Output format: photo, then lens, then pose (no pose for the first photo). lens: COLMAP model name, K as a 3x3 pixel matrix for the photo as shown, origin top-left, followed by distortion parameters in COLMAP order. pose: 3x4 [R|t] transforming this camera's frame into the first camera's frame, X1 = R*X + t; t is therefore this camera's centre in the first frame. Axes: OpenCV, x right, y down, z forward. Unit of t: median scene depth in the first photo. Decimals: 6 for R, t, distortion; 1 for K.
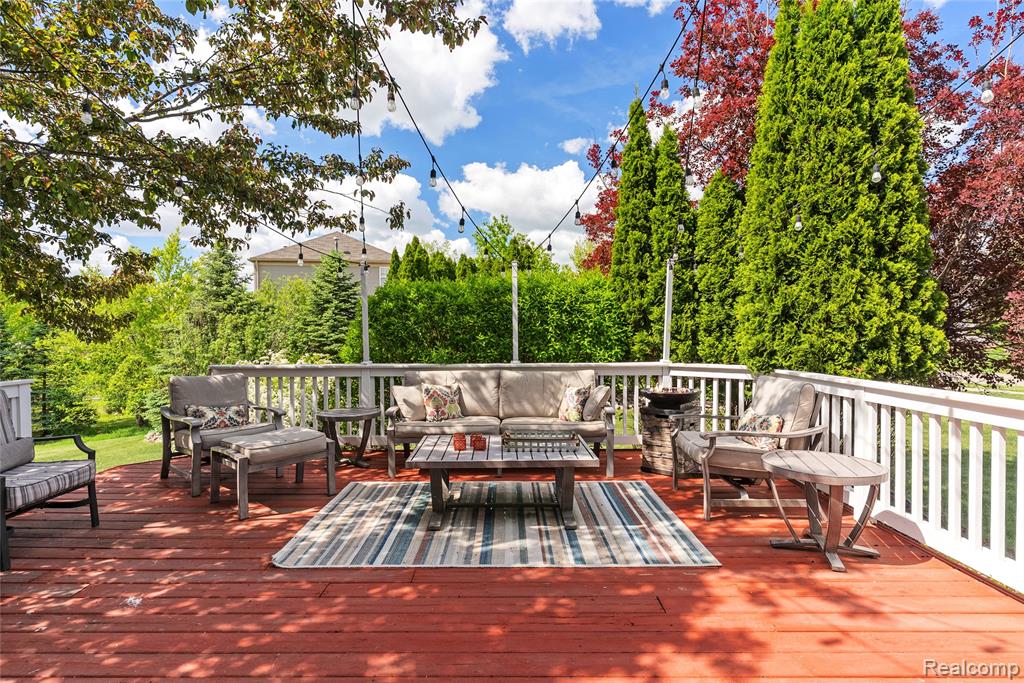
lens RADIAL K [[518.0, 0, 509.2], [0, 518.0, 338.7], [0, 0, 1]] dist [-0.002947, -0.000438]
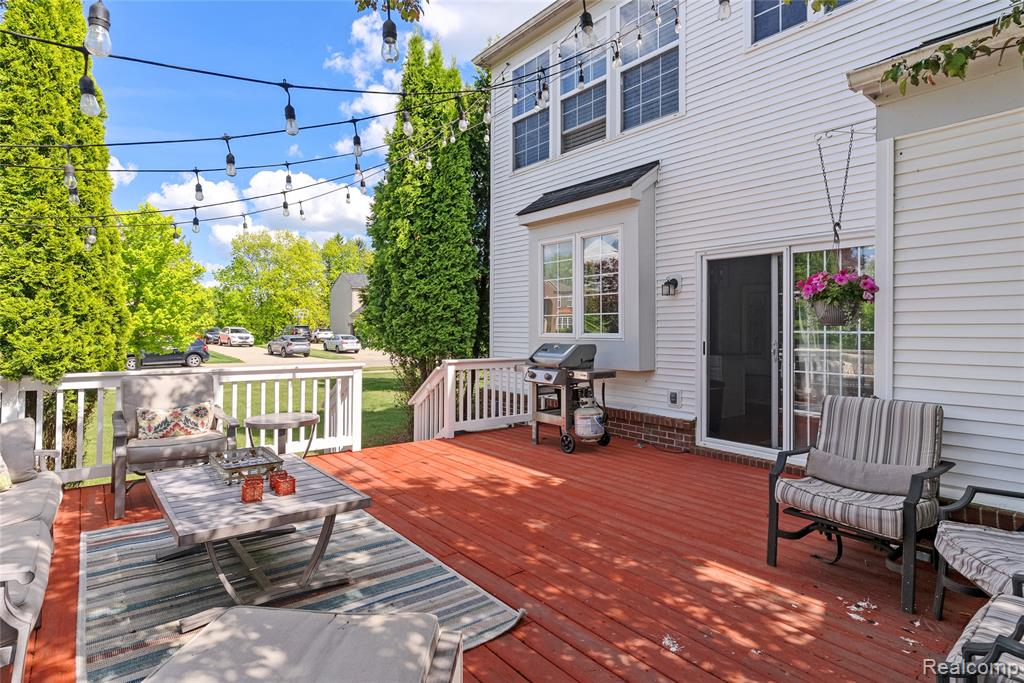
lens RADIAL K [[538.6, 0, 480.3], [0, 538.6, 326.6], [0, 0, 1]] dist [-0.001846, -0.000345]
pose [[-0.598156, 0.007023, 0.801349, -0.726327], [0.007917, 0.999965, -0.002855, -0.015847], [-0.801340, 0.004637, -0.598191, 1.031404]]
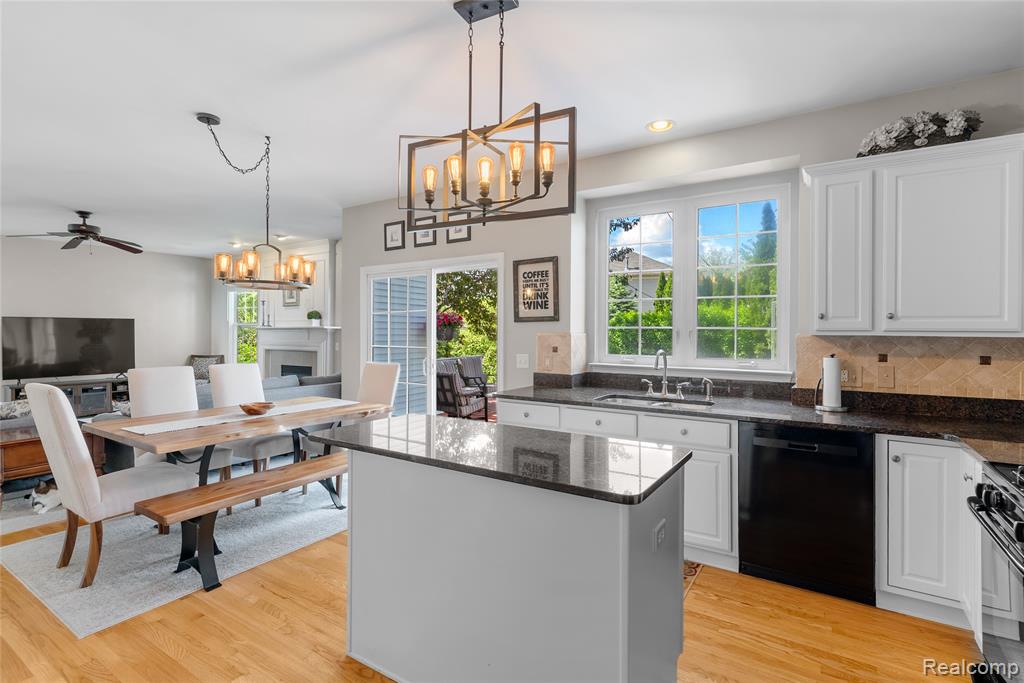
lens RADIAL K [[490.6, 0, 514.2], [0, 490.6, 335.3], [0, 0, 1]] dist [0.013503, -0.000013]
pose [[0.845169, 0.014344, -0.534307, 0.574764], [-0.014909, 0.999884, 0.003259, -0.041422], [0.534291, 0.005211, 0.845284, -1.077964]]
